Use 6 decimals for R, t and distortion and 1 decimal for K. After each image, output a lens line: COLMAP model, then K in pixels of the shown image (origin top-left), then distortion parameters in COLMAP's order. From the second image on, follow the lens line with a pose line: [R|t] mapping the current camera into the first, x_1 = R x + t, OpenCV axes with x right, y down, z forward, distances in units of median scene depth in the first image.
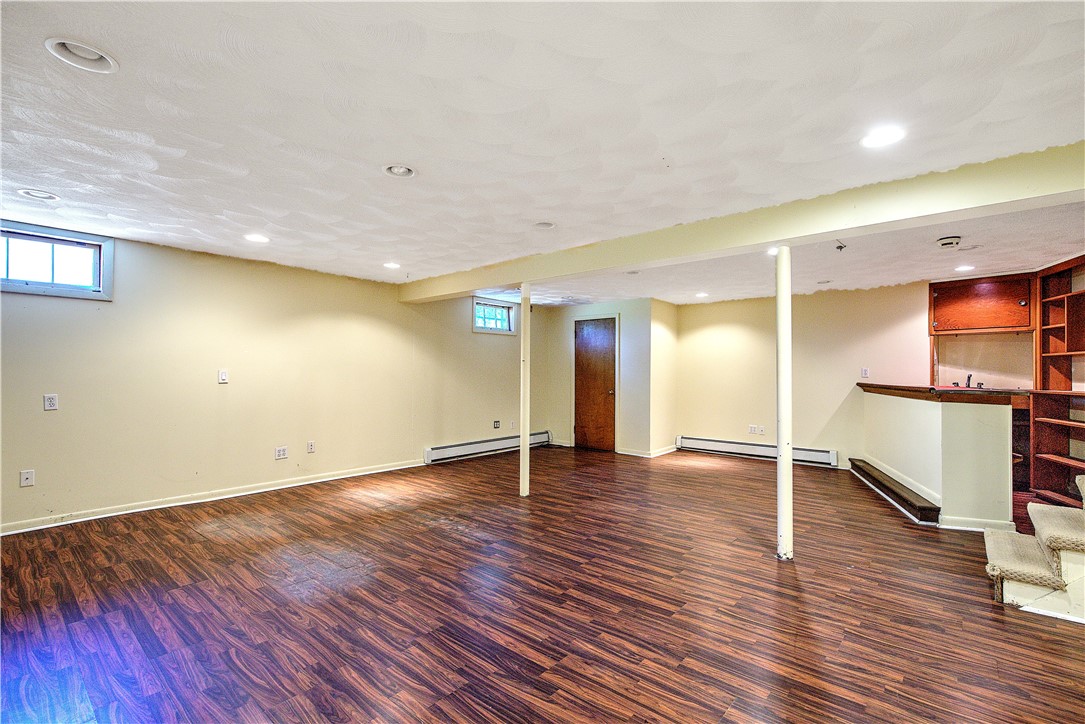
lens RADIAL K [[485.3, 0, 549.9], [0, 485.3, 365.6], [0, 0, 1]] dist [0.002466, -0.001199]
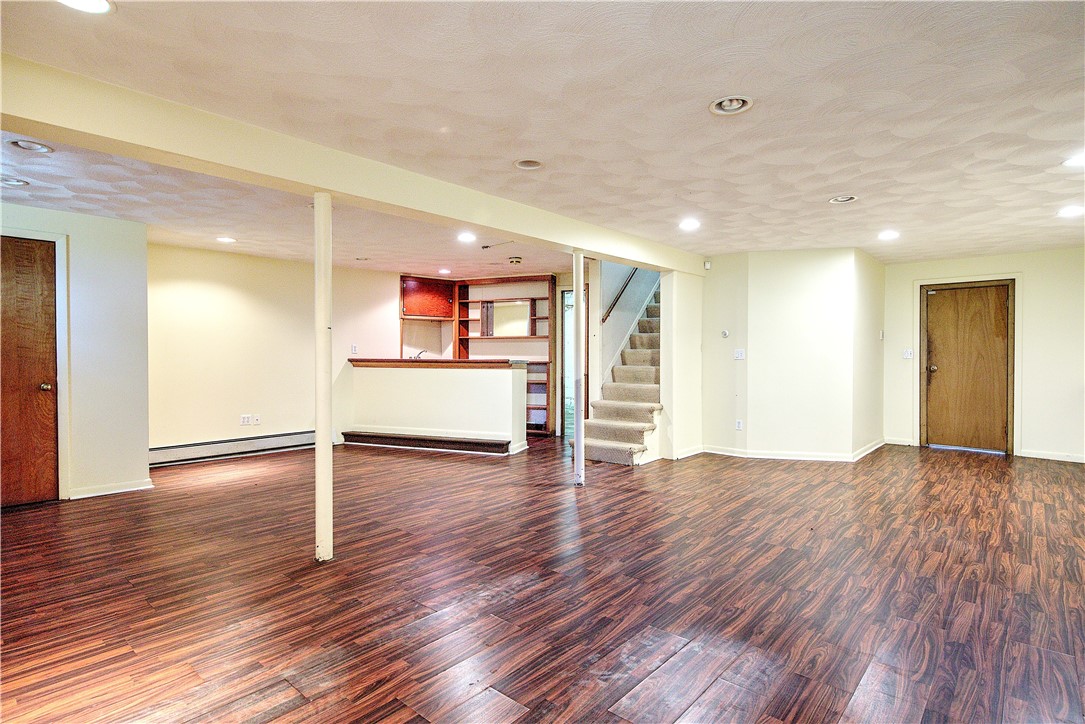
lens RADIAL K [[552.3, 0, 549.0], [0, 552.3, 358.0], [0, 0, 1]] dist [0.002509, -0.000016]
pose [[0.011954, -0.017676, 0.999772, -0.850153], [-0.013286, 0.999753, 0.017834, 0.010548], [-0.999840, -0.013496, 0.011716, 0.859769]]
